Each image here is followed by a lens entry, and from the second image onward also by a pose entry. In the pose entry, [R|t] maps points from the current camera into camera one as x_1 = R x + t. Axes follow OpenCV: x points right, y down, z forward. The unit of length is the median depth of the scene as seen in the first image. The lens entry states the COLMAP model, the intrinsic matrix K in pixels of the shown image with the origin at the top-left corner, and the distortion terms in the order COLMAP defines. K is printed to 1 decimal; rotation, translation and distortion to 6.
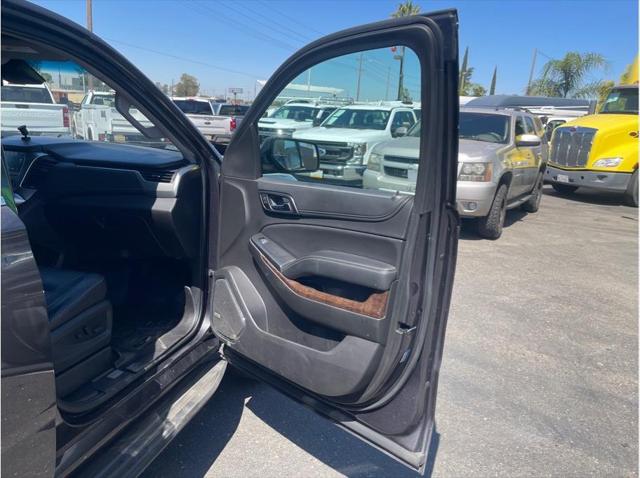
lens RADIAL K [[478.8, 0, 323.4], [0, 478.8, 238.7], [0, 0, 1]] dist [0.033075, -0.041784]
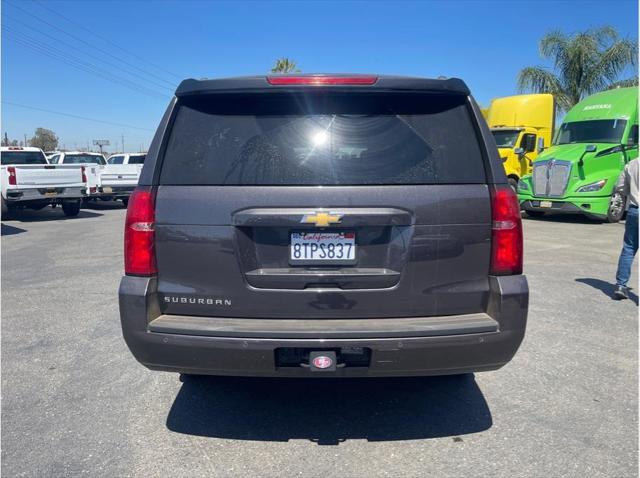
lens RADIAL K [[478.8, 0, 323.1], [0, 478.8, 234.7], [0, 0, 1]] dist [0.033075, -0.041784]
pose [[0.965646, -0.096153, 0.241416, -0.248403], [0.118635, 0.989682, -0.080350, 0.065587], [-0.231199, 0.106230, 0.967089, -0.287827]]
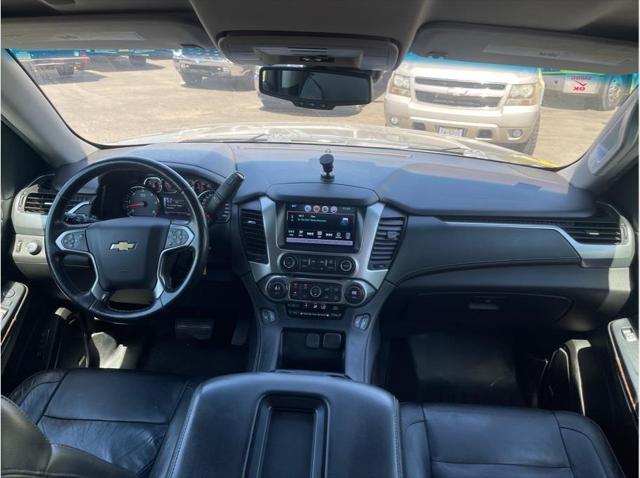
lens RADIAL K [[478.8, 0, 319.0], [0, 478.8, 244.0], [0, 0, 1]] dist [0.033075, -0.041784]
pose [[0.980000, -0.103655, 0.169867, -0.138947], [0.065941, 0.974550, 0.214253, -0.047909], [-0.187753, -0.198767, 0.961894, 0.079492]]
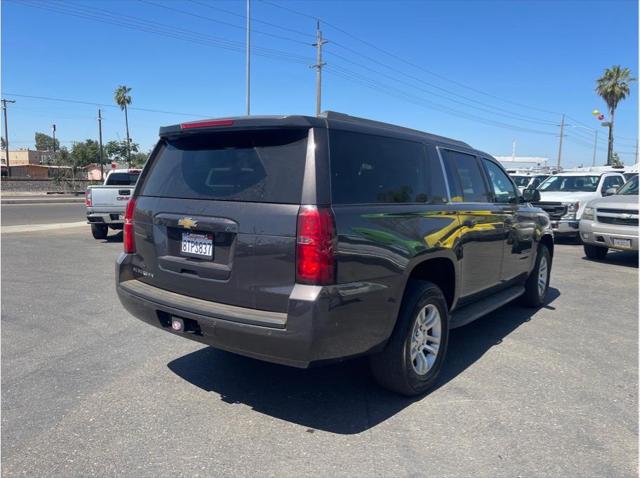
lens RADIAL K [[478.8, 0, 325.5], [0, 478.8, 237.8], [0, 0, 1]] dist [0.033075, -0.041784]
pose [[0.928780, -0.000343, -0.370631, -0.049516], [-0.053906, 0.989241, -0.136000, 0.082616], [0.366690, 0.146293, 0.918769, -0.317343]]
